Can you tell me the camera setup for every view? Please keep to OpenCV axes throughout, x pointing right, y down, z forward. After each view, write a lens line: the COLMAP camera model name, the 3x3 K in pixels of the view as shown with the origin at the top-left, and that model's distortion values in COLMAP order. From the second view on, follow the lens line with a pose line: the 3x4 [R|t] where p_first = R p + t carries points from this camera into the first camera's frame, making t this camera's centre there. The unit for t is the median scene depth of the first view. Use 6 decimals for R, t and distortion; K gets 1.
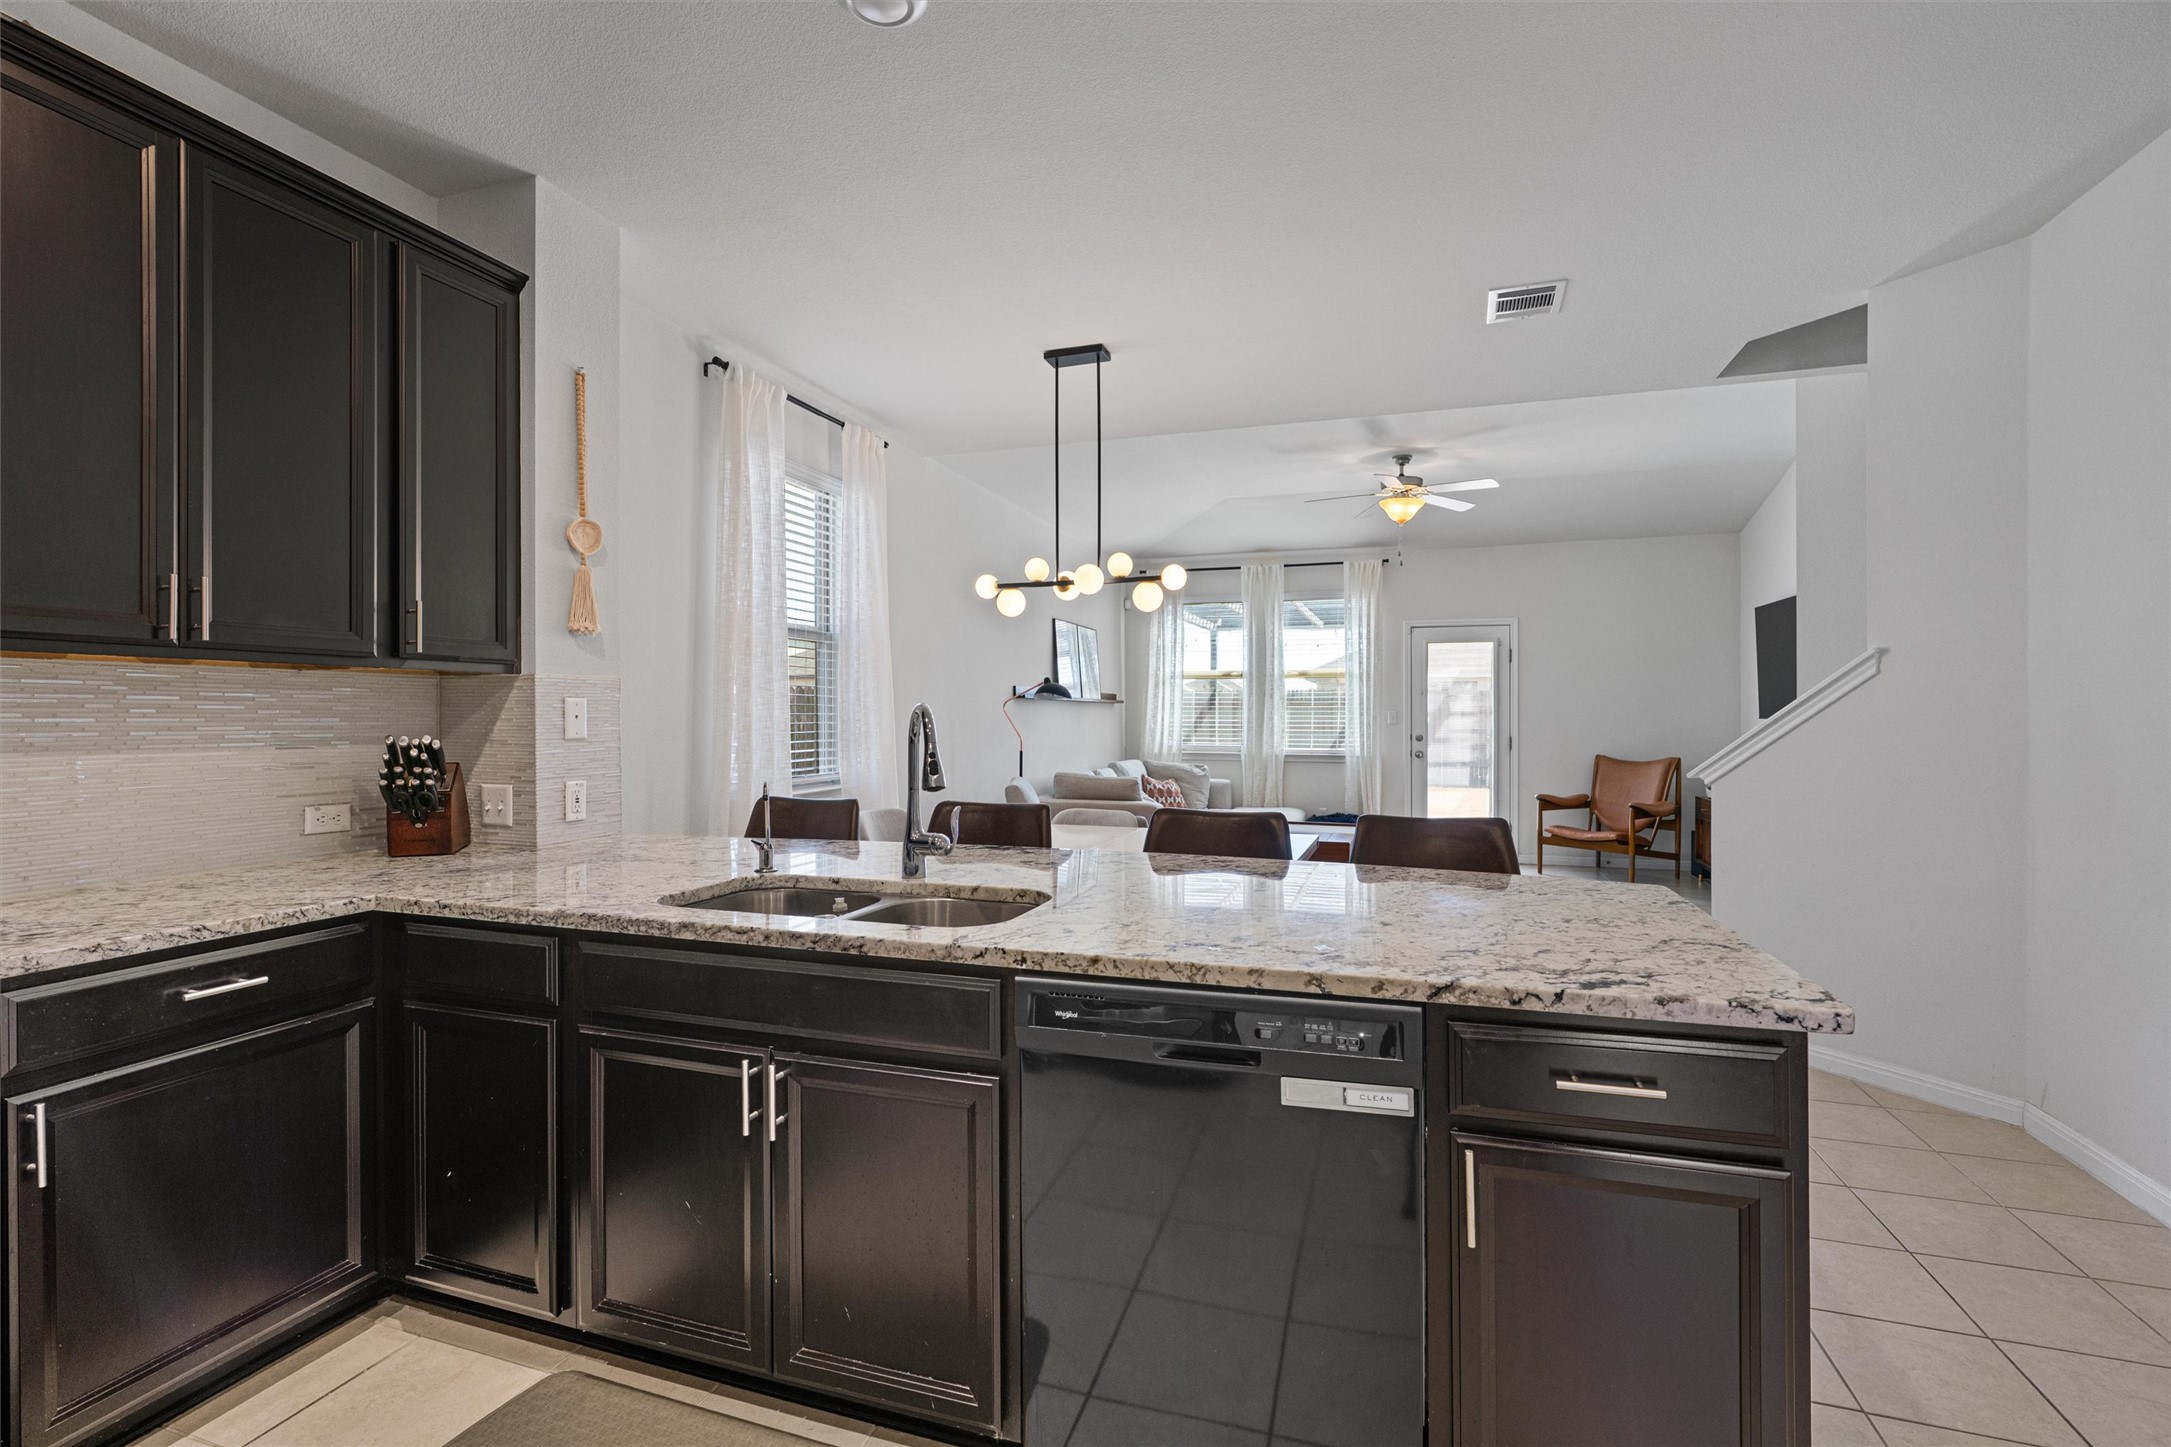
lens RADIAL K [[993.0, 0, 1083.2], [0, 993.0, 726.1], [0, 0, 1]] dist [-0.009387, 0.001967]
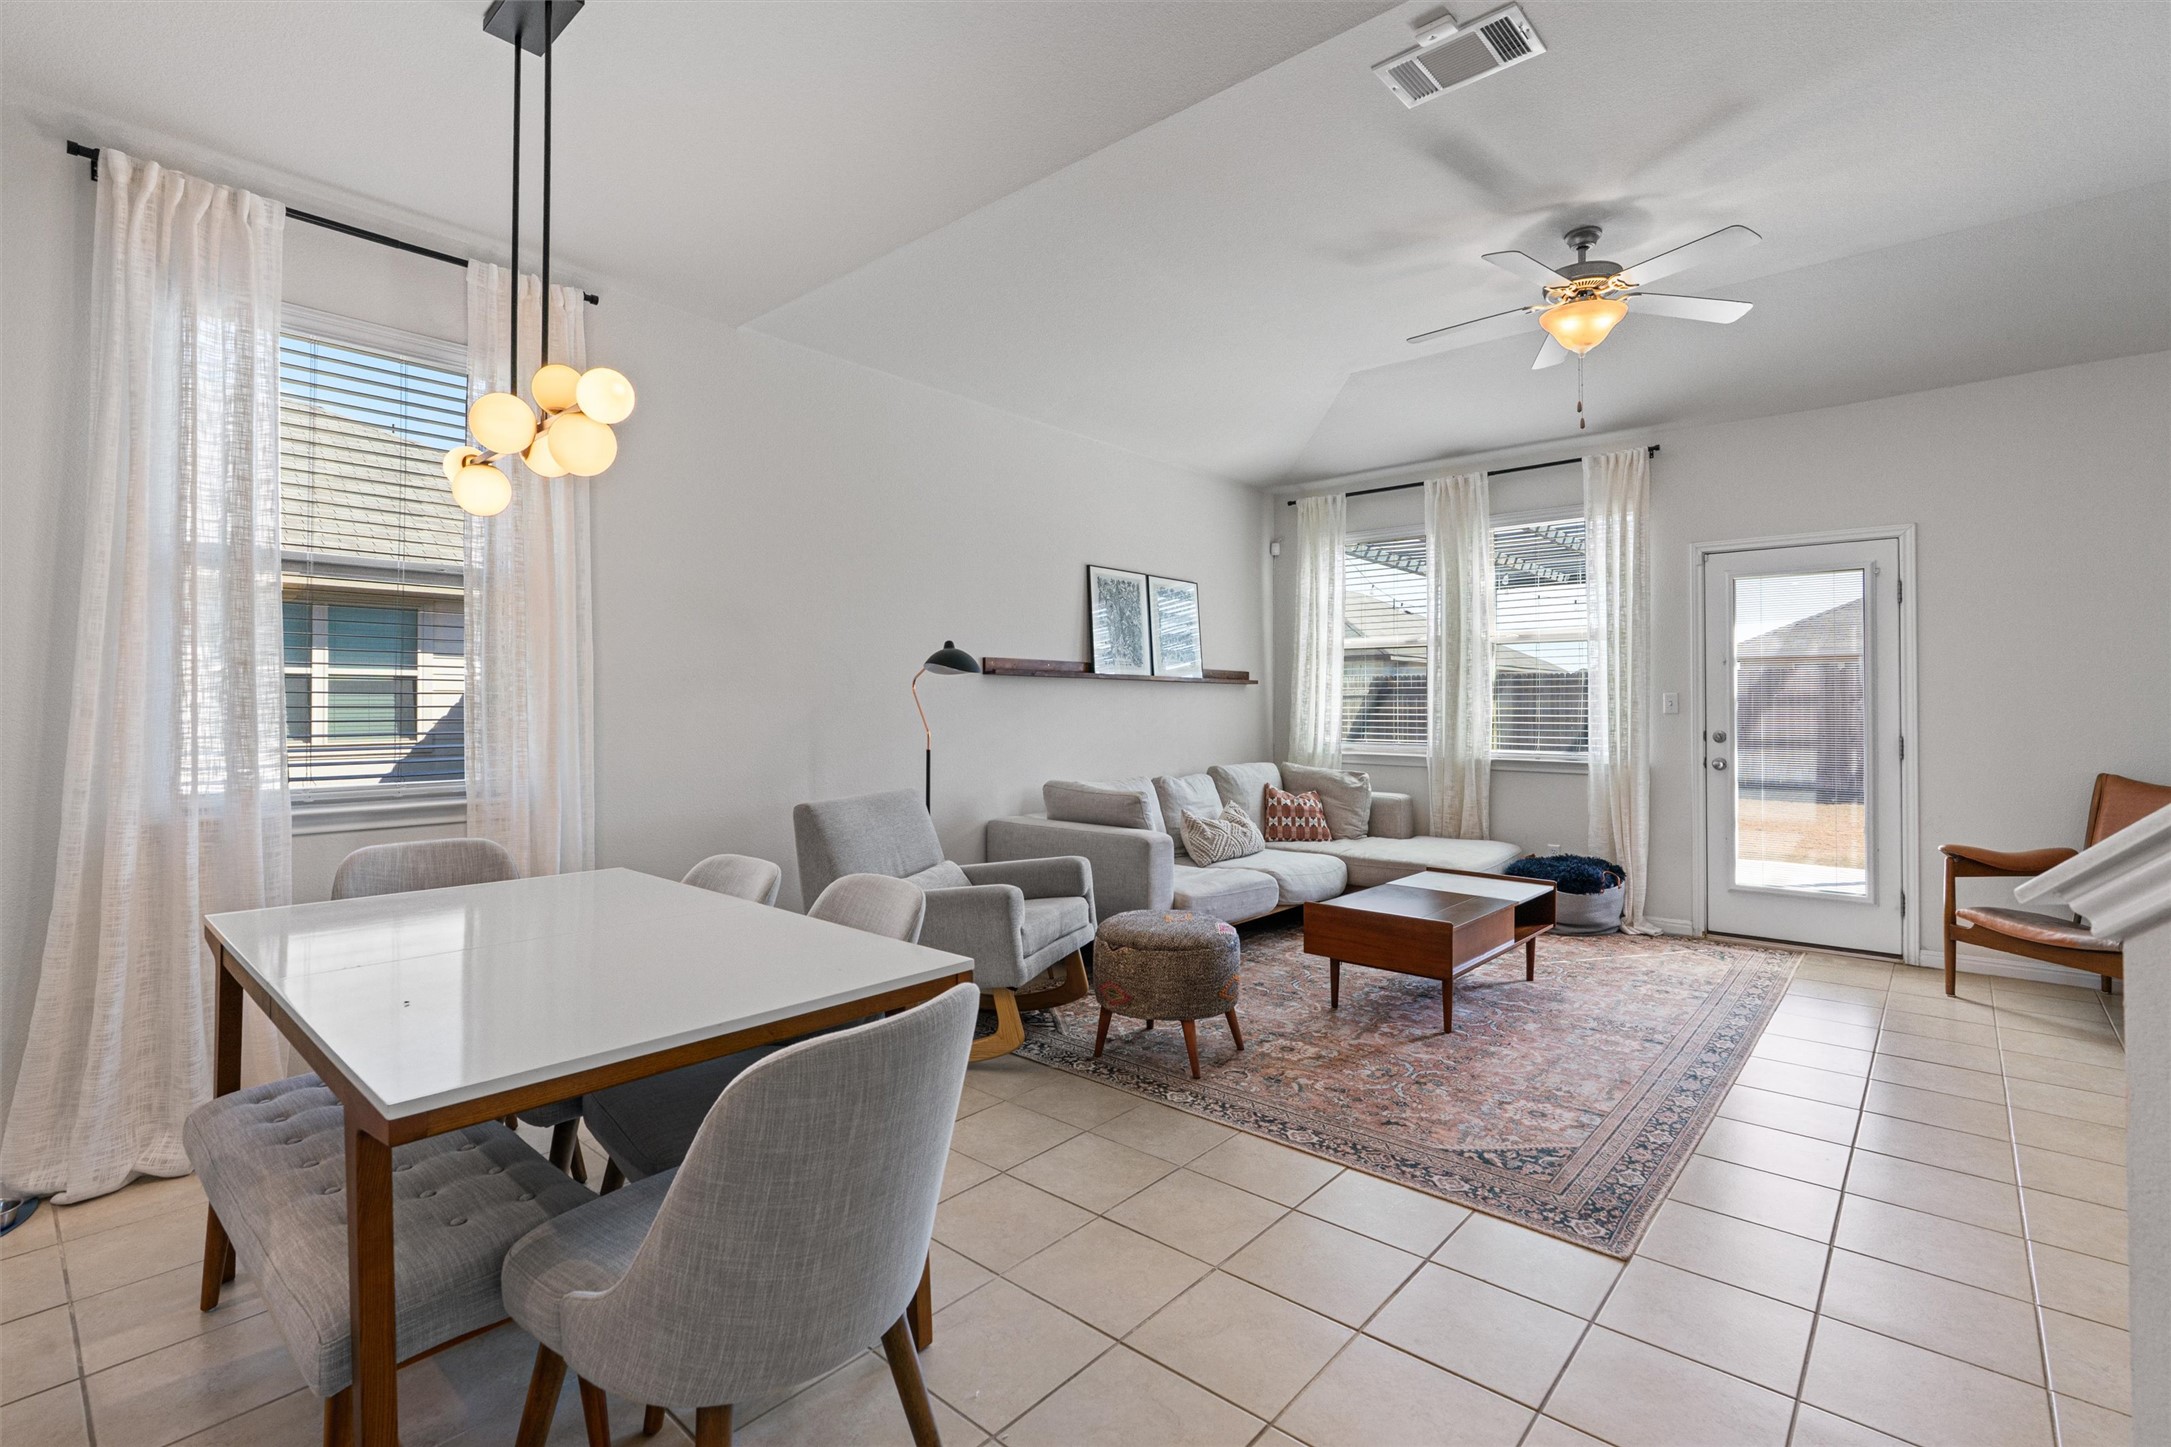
lens RADIAL K [[993.0, 0, 1081.6], [0, 993.0, 703.9], [0, 0, 1]] dist [-0.009387, 0.001967]
pose [[0.919470, -0.000674, -0.393161, 0.219934], [-0.004542, 0.999914, -0.012336, 0.000933], [0.393135, 0.013128, 0.919387, 0.298808]]
